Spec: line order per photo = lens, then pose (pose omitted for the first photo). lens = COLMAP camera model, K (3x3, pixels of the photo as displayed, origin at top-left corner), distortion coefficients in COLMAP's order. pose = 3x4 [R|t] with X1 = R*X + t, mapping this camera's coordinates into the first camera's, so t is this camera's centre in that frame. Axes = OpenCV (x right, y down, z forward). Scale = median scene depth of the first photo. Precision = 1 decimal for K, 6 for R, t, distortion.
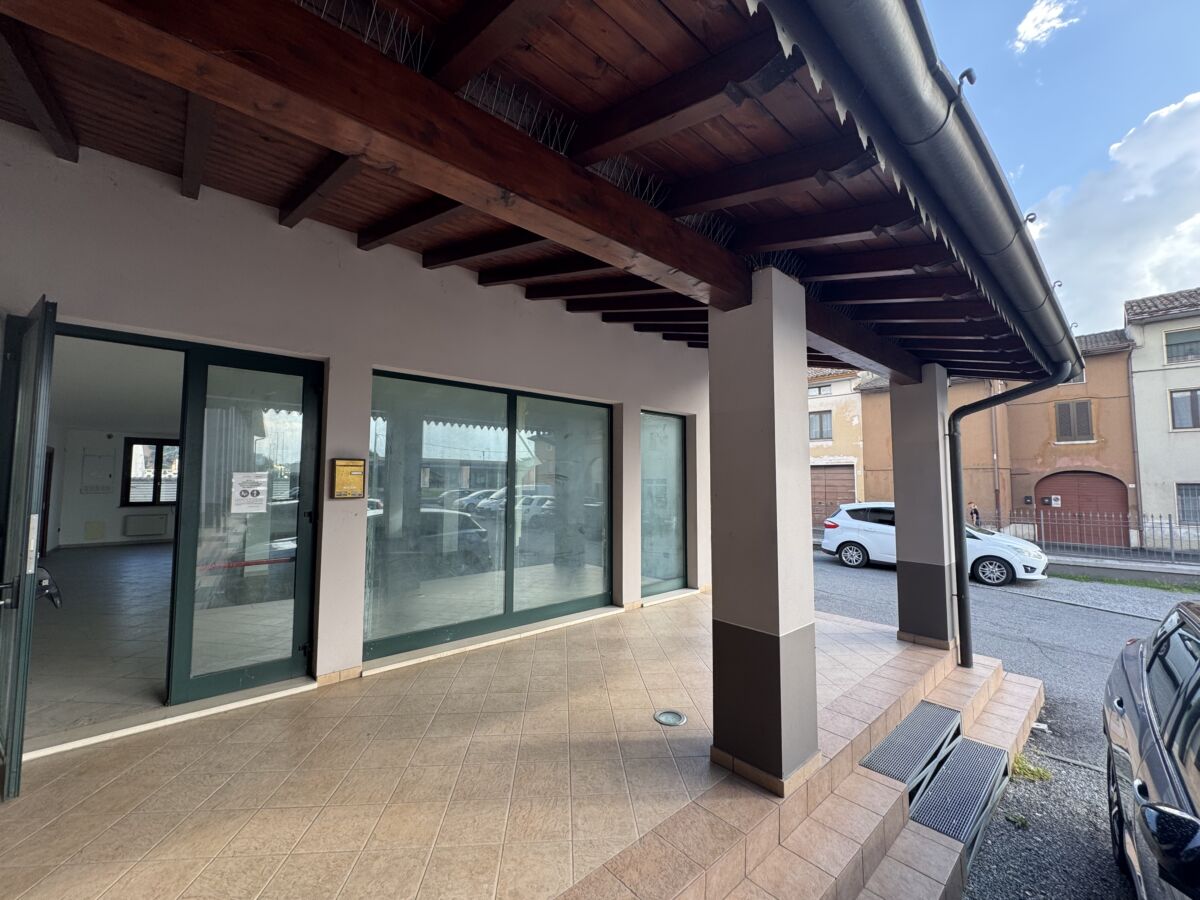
lens RADIAL K [[479.8, 0, 600.0], [0, 479.8, 450.0], [0, 0, 1]] dist [-0.000895, 0.000050]
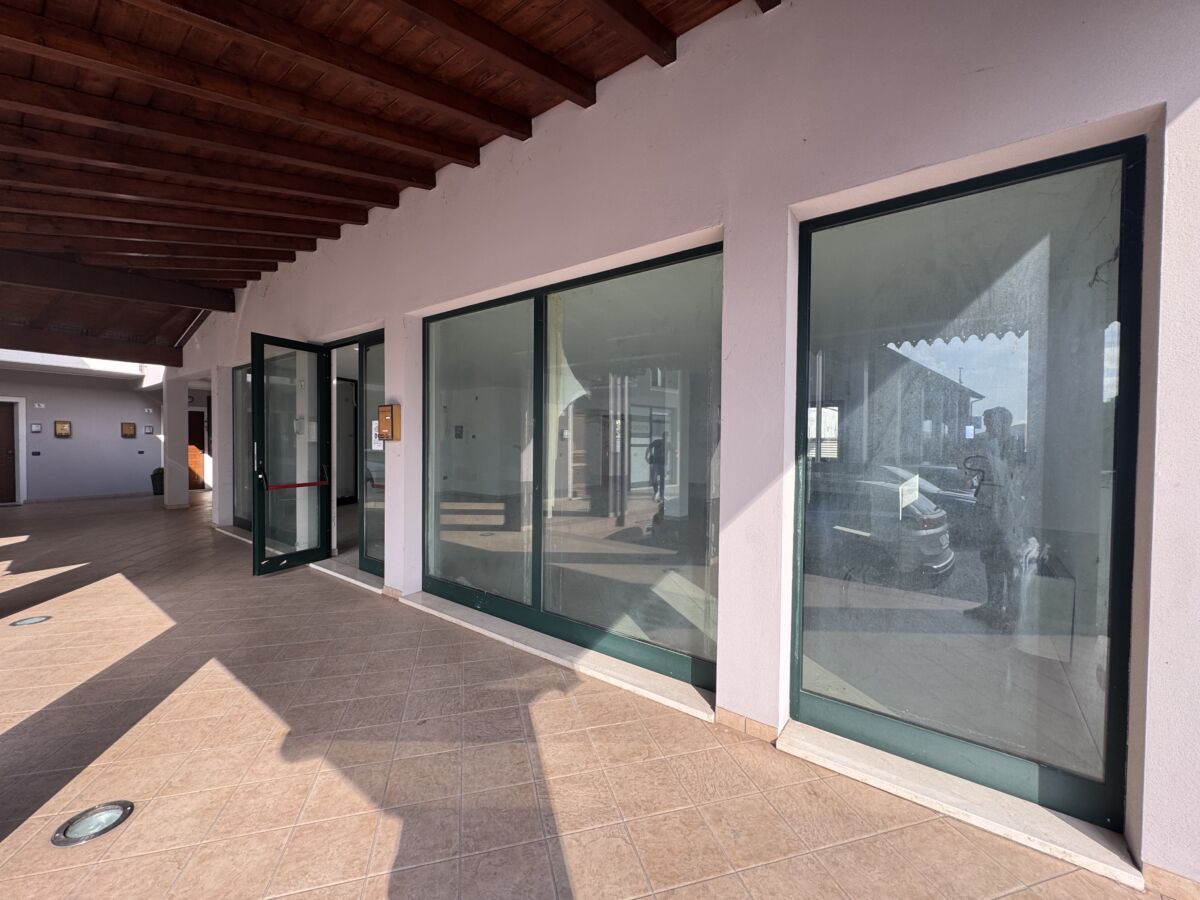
lens RADIAL K [[479.8, 0, 600.0], [0, 479.8, 450.0], [0, 0, 1]] dist [-0.000895, 0.000050]
pose [[0.196088, 0.017027, -0.980438, 0.570290], [0.052002, 0.998262, 0.027737, 0.099964], [0.979206, -0.056424, 0.194862, 1.063941]]
